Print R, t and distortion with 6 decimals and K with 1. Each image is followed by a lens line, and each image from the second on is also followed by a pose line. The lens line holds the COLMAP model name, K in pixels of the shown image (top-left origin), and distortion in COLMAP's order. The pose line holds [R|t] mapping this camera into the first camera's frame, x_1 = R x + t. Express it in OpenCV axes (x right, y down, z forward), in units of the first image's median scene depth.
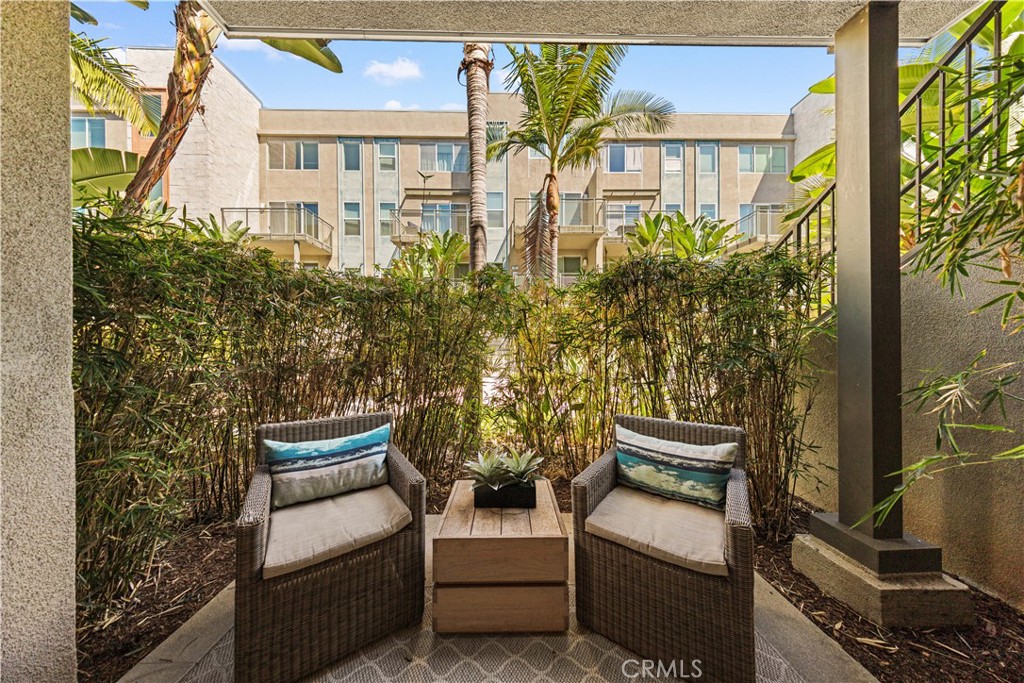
lens RADIAL K [[301.4, 0, 512.0], [0, 301.4, 341.5], [0, 0, 1]] dist [-0.004491, -0.000093]
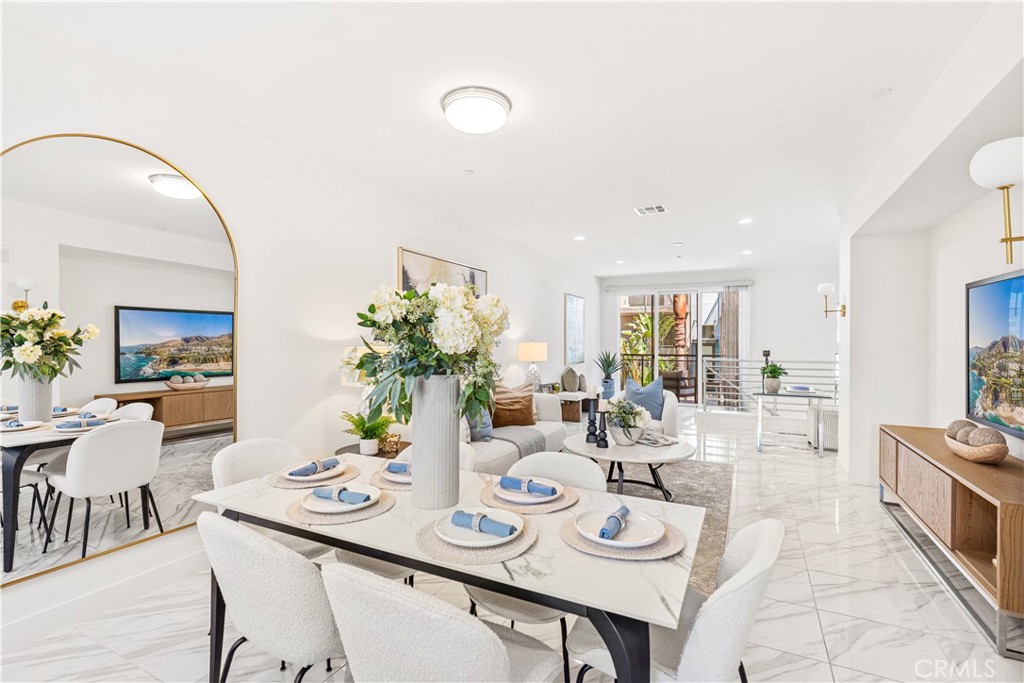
lens RADIAL K [[465.5, 0, 514.4], [0, 465.5, 344.6], [0, 0, 1]] dist [0.039537, 0.000013]
pose [[0.881691, 0.003773, -0.471811, 0.176599], [-0.002146, 0.999990, 0.003986, -0.300250], [0.471822, -0.002502, 0.881691, -1.043122]]
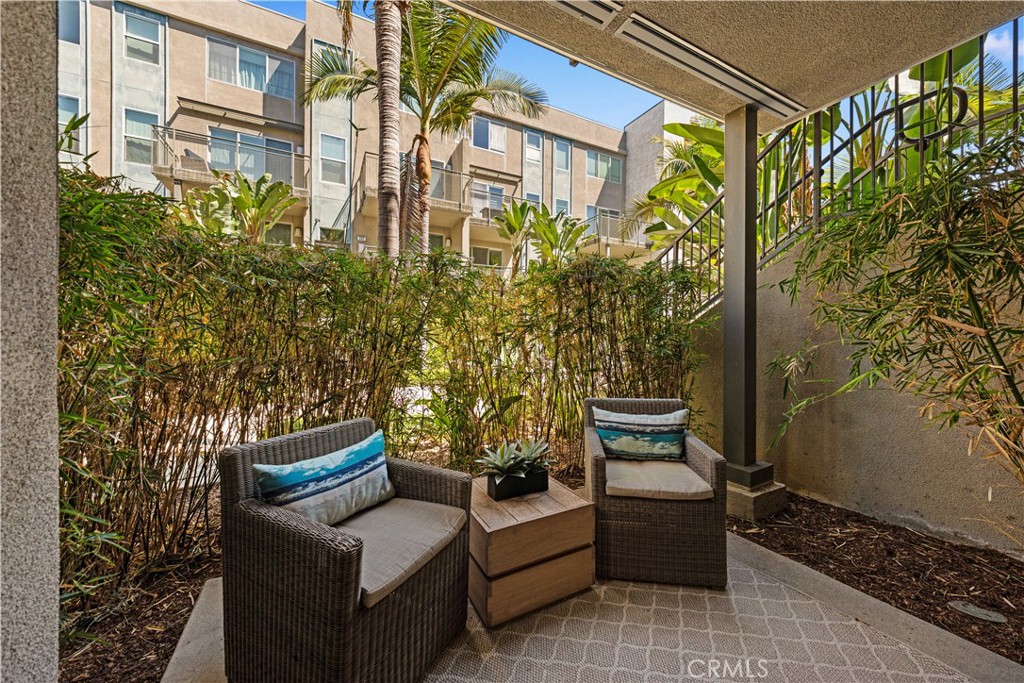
lens RADIAL K [[356.1, 0, 507.7], [0, 356.1, 334.6], [0, 0, 1]] dist [-0.007765, -0.000334]
pose [[0.895328, 0.004042, 0.445389, -0.085089], [-0.005469, 0.999983, 0.001918, 0.001432], [-0.445374, -0.004153, 0.895335, -0.006307]]
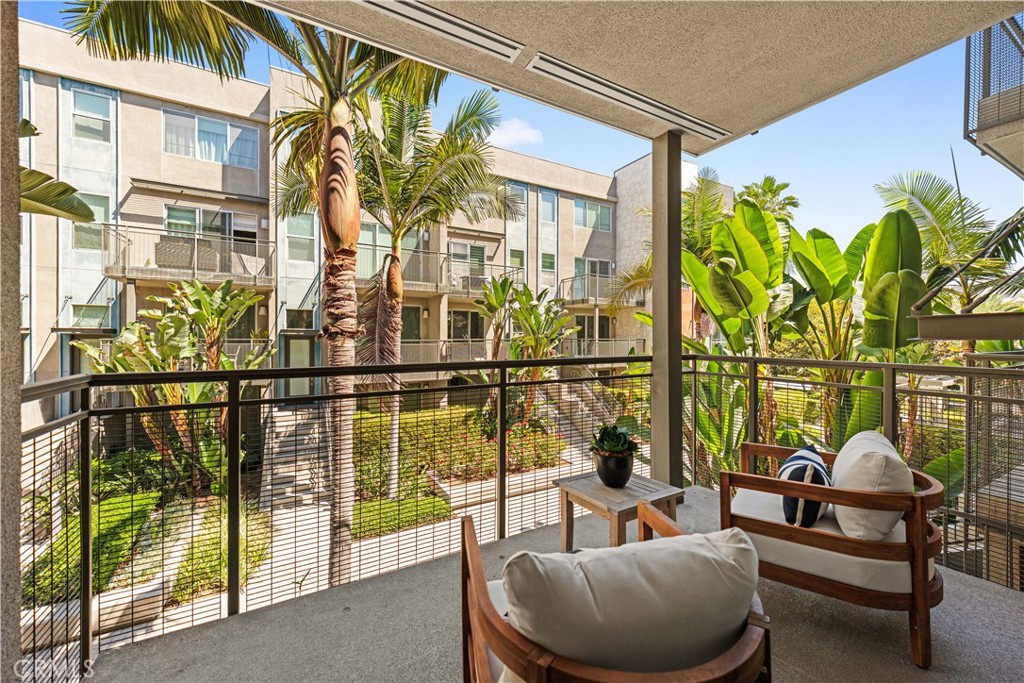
lens RADIAL K [[385.2, 0, 505.8], [0, 385.2, 339.3], [0, 0, 1]] dist [-0.011608, -0.000215]
pose [[0.883859, 0.002729, 0.467746, -0.072998], [-0.001692, 0.999995, -0.002638, -0.285588], [-0.467751, 0.001541, 0.883859, -0.041985]]
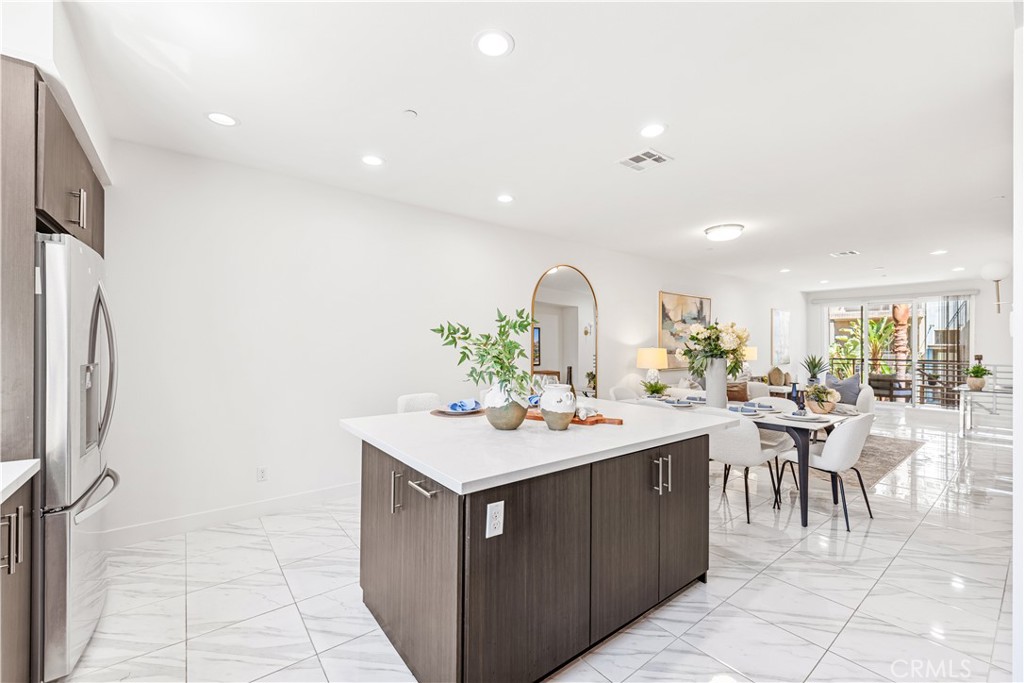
lens RADIAL K [[417.4, 0, 508.4], [0, 417.4, 343.6], [0, 0, 1]] dist [0.000526, -0.000336]
pose [[0.589704, -0.000386, -0.807620, 0.276129], [-0.007895, 0.999949, -0.006243, -0.298147], [0.807581, 0.010058, 0.589671, -1.306657]]
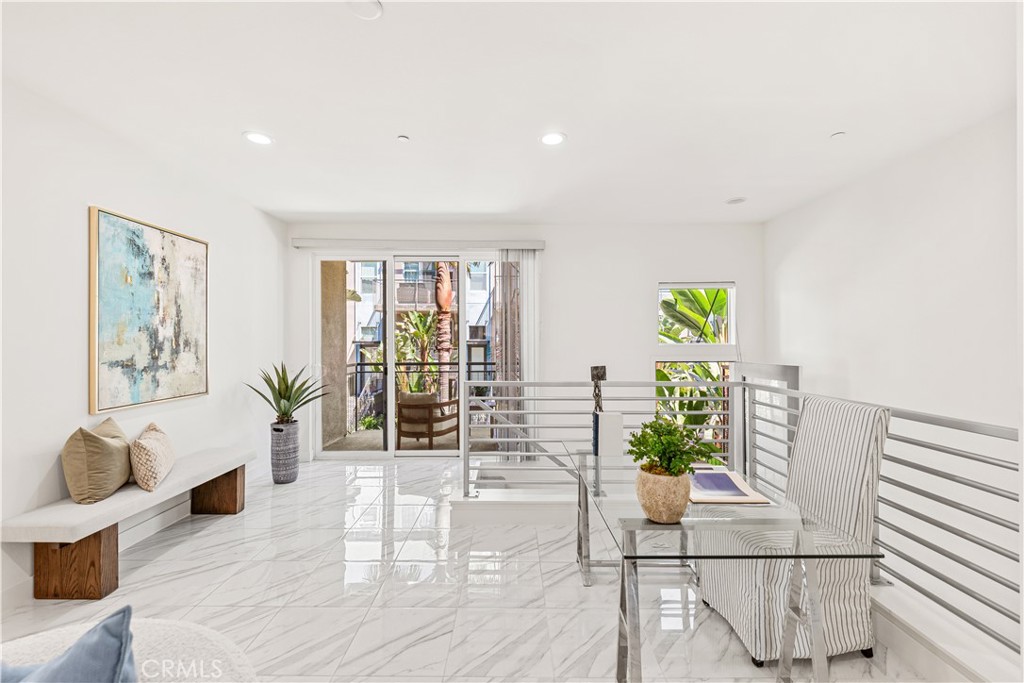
lens RADIAL K [[417.4, 0, 508.4], [0, 417.4, 343.6], [0, 0, 1]] dist [0.000526, -0.000336]
pose [[0.999405, -0.001973, -0.034433, 0.130851], [0.001971, 0.999998, -0.000101, -0.303703], [0.034433, 0.000033, 0.999407, -0.523599]]
